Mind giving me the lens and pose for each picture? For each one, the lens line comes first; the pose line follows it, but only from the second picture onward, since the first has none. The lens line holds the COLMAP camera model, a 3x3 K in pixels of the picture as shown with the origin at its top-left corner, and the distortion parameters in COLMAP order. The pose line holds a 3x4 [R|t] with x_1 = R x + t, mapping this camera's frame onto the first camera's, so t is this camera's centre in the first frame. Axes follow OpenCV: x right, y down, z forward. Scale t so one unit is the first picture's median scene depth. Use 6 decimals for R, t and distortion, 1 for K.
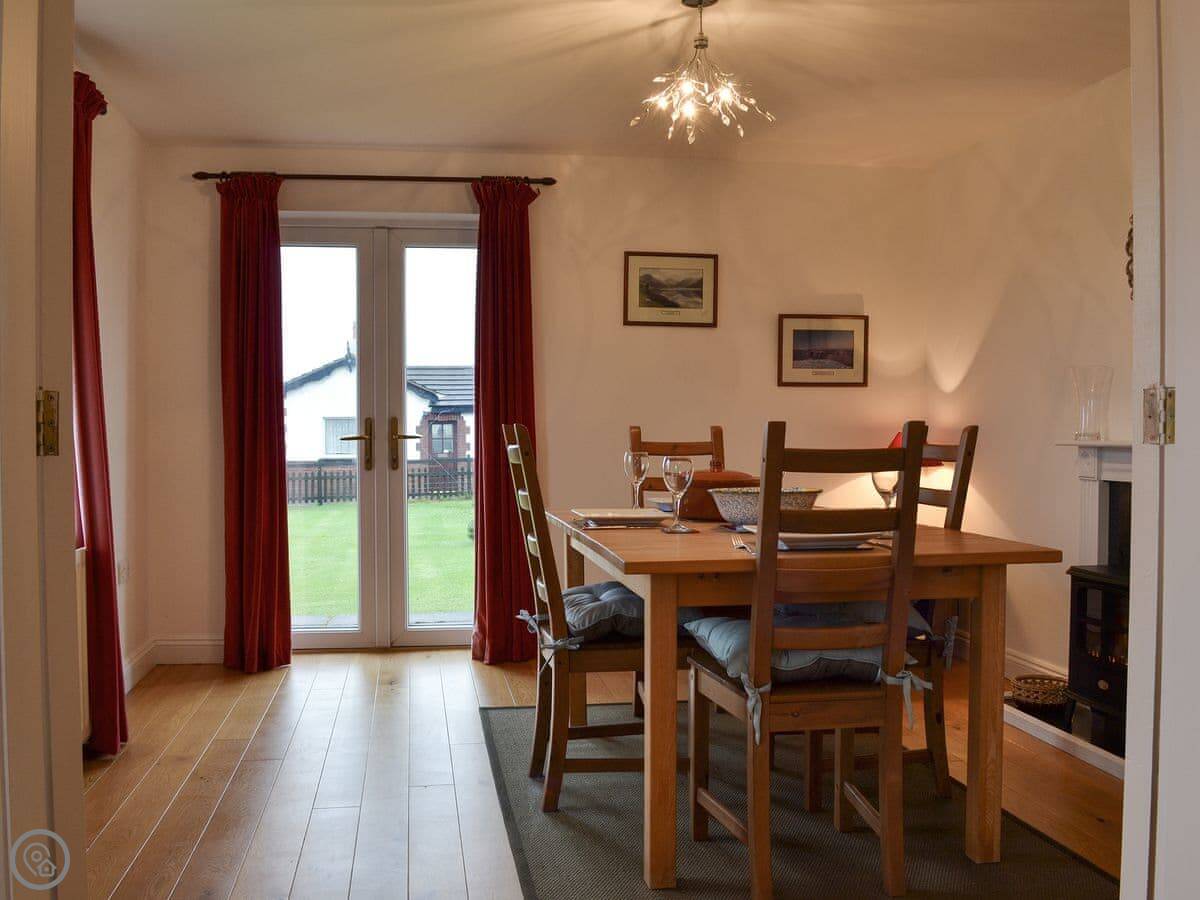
lens RADIAL K [[1123.0, 0, 599.1], [0, 1123.0, 451.1], [0, 0, 1]] dist [-0.084300, 0.000000]
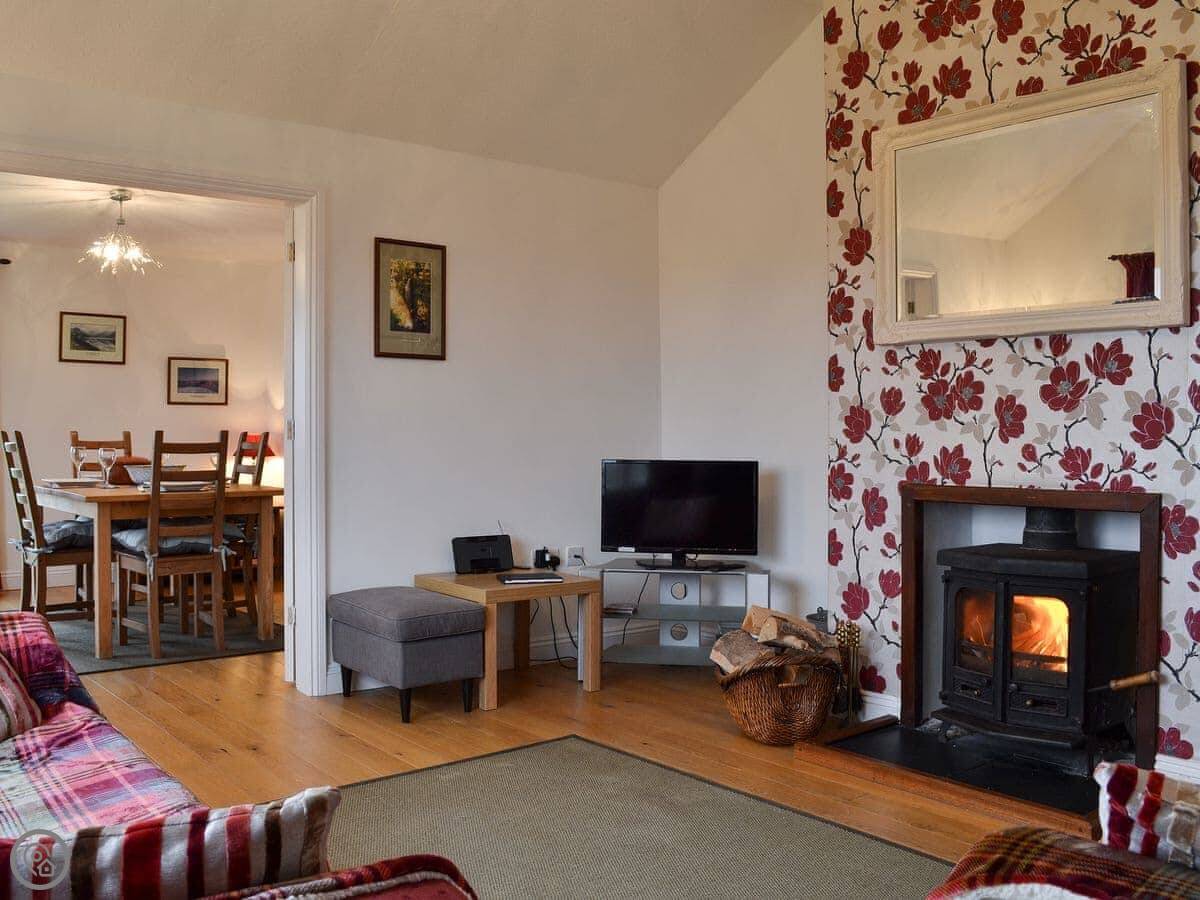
lens RADIAL K [[1123.0, 0, 599.4], [0, 1123.0, 447.7], [0, 0, 1]] dist [-0.084300, 0.000000]
pose [[0.869102, -0.004345, 0.494613, -0.123484], [0.005808, 0.999982, -0.001421, 0.010566], [-0.494598, 0.004108, 0.869112, -0.978236]]
